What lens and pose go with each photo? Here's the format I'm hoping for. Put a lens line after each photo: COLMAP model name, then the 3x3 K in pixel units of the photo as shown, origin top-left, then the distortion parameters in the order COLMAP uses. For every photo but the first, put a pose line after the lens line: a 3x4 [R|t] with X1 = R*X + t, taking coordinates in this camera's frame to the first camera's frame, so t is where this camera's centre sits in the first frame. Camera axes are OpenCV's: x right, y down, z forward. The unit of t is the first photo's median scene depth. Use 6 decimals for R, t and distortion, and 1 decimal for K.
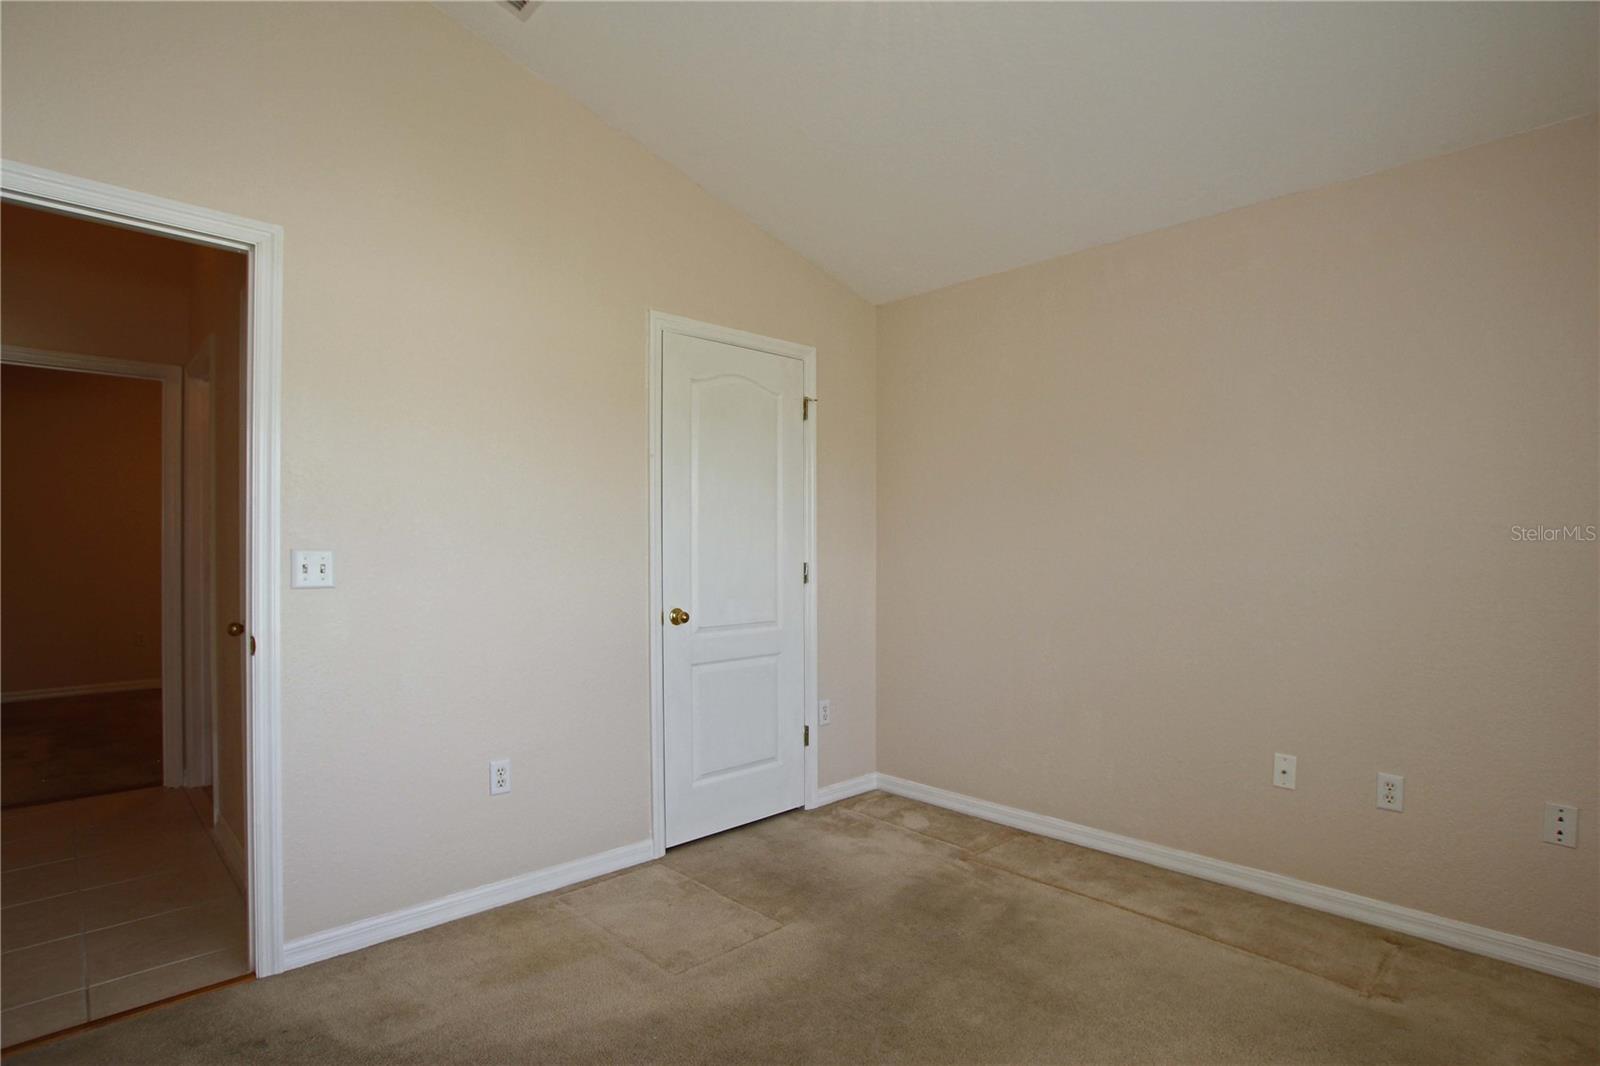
lens RADIAL K [[812.5, 0, 801.4], [0, 812.5, 535.6], [0, 0, 1]] dist [-0.061187, 0.021424]
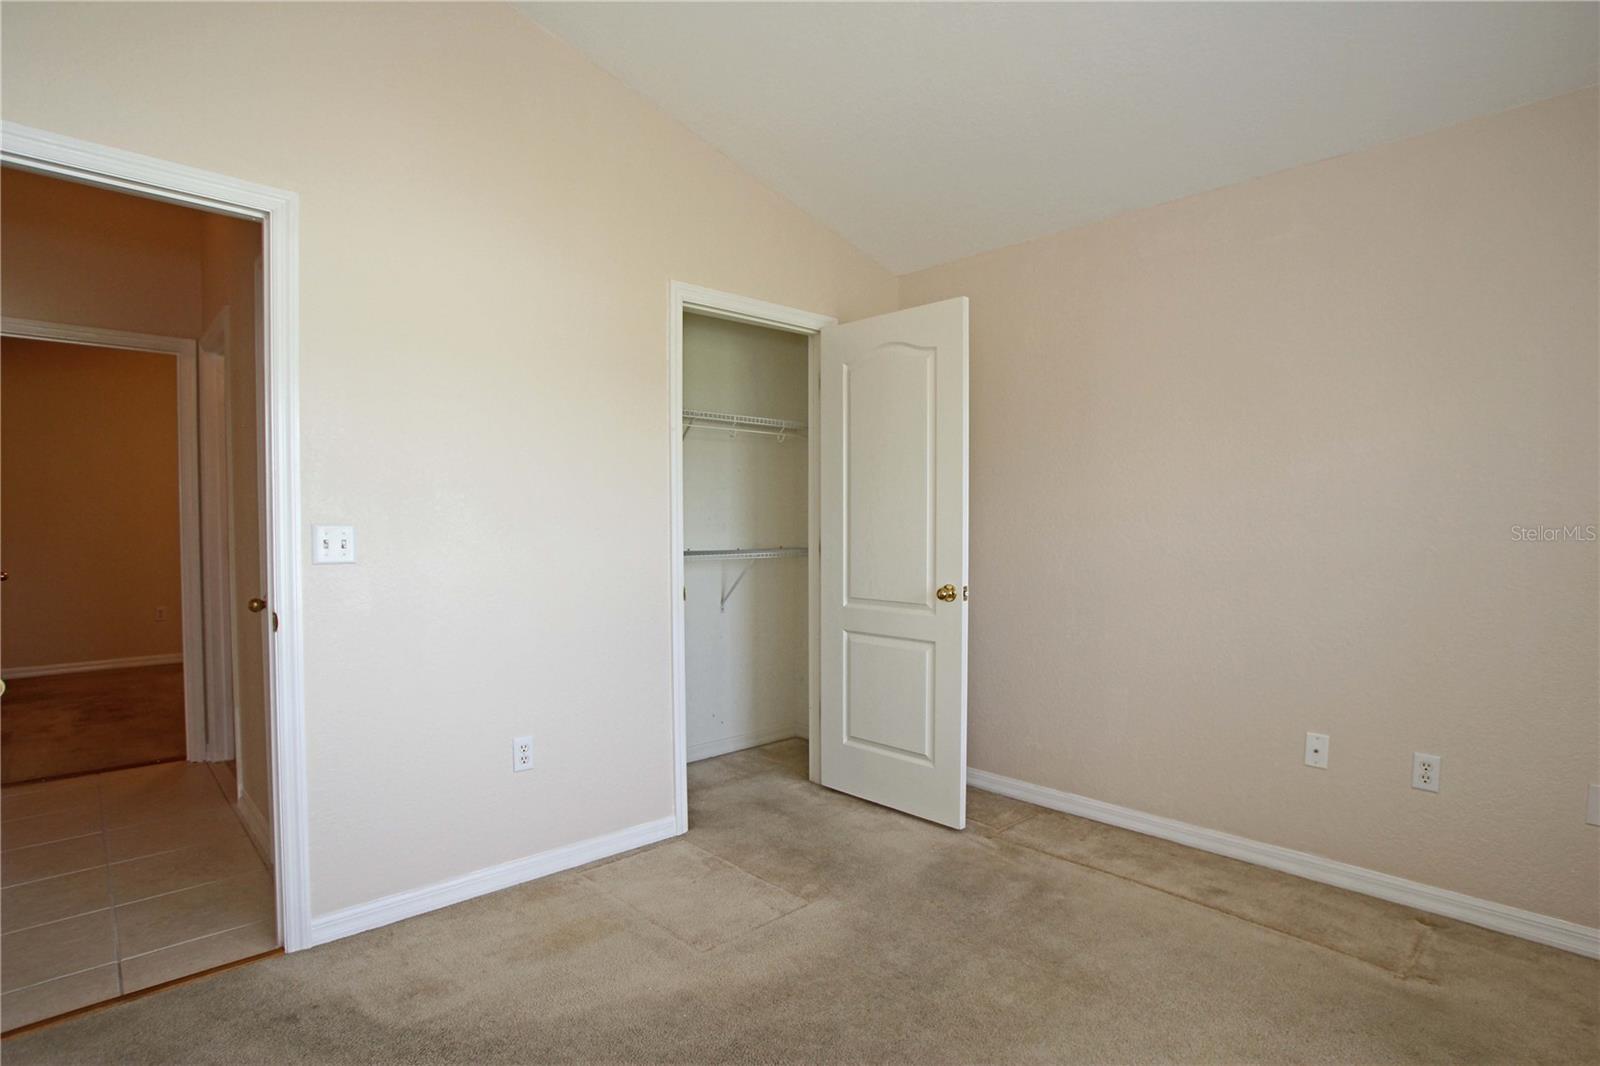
lens RADIAL K [[812.5, 0, 799.7], [0, 812.5, 536.0], [0, 0, 1]] dist [-0.061187, 0.021424]
pose [[0.999903, 0.000258, -0.013948, -0.022968], [0.000176, 0.999515, 0.031127, 0.000994], [0.013949, -0.031127, 0.999418, 0.021210]]
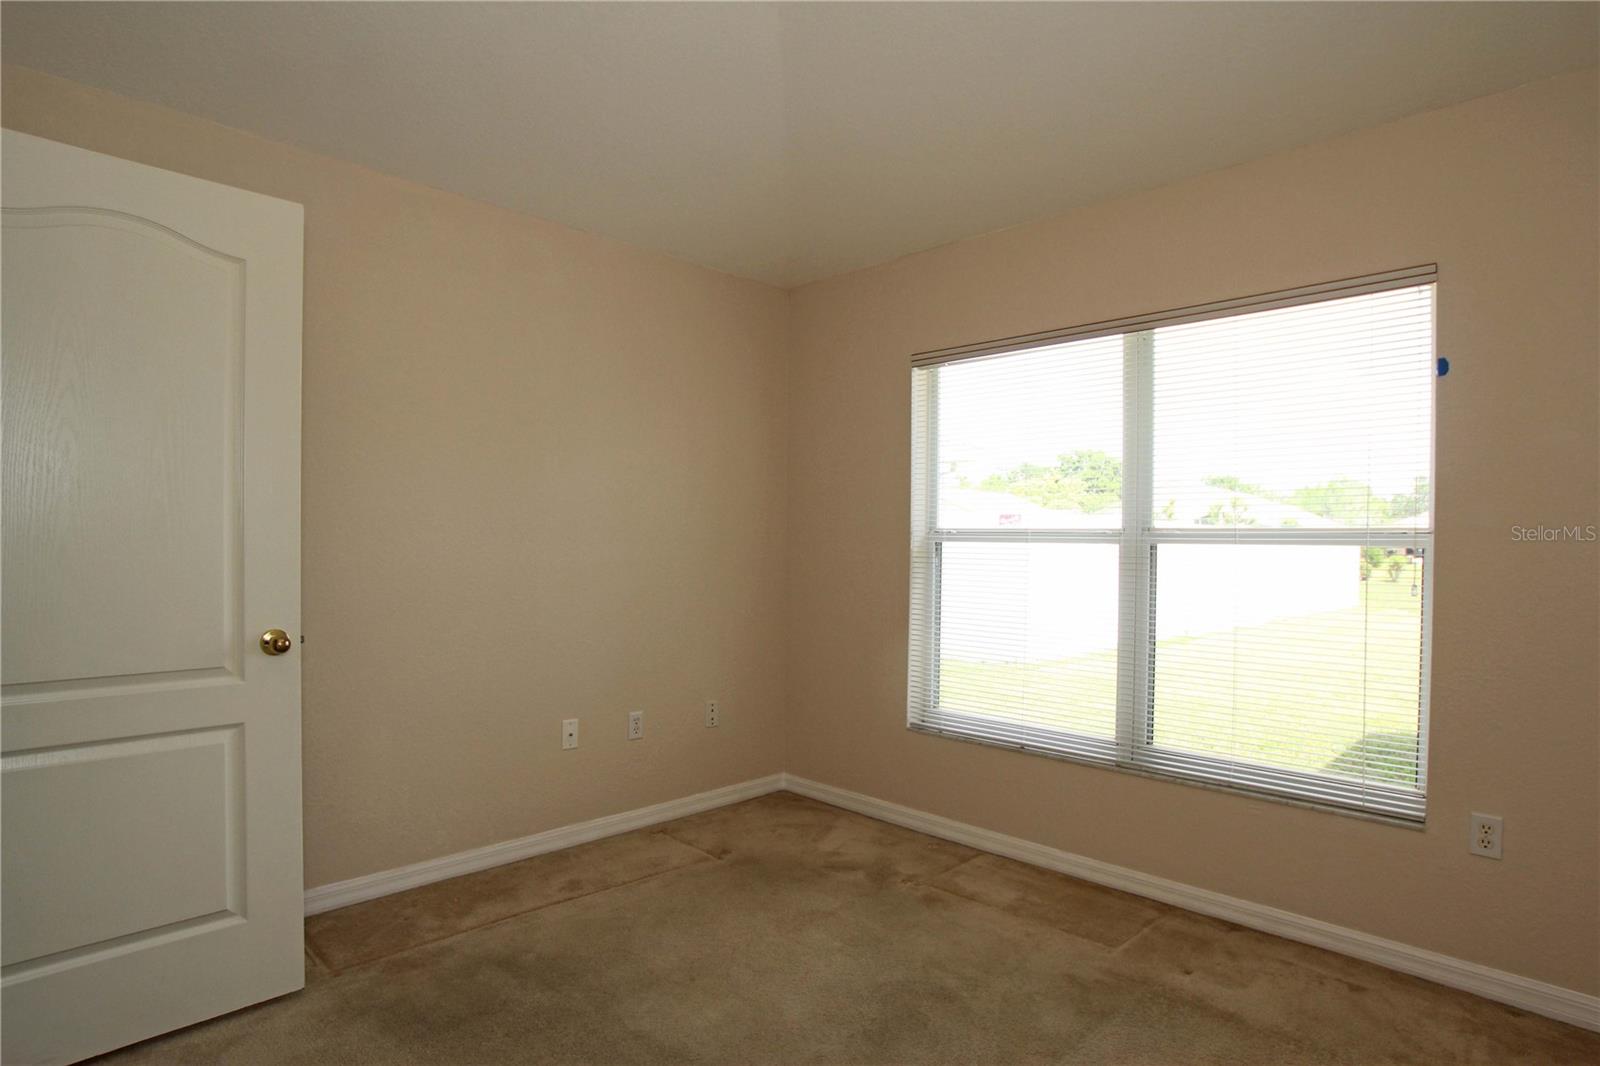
lens RADIAL K [[843.9, 0, 836.2], [0, 843.9, 540.1], [0, 0, 1]] dist [-0.020229, 0.000834]
pose [[-0.042927, 0.002679, 0.999075, -0.769514], [-0.026654, 0.999637, -0.003826, 0.013313], [-0.998723, -0.026793, -0.042840, 0.831825]]
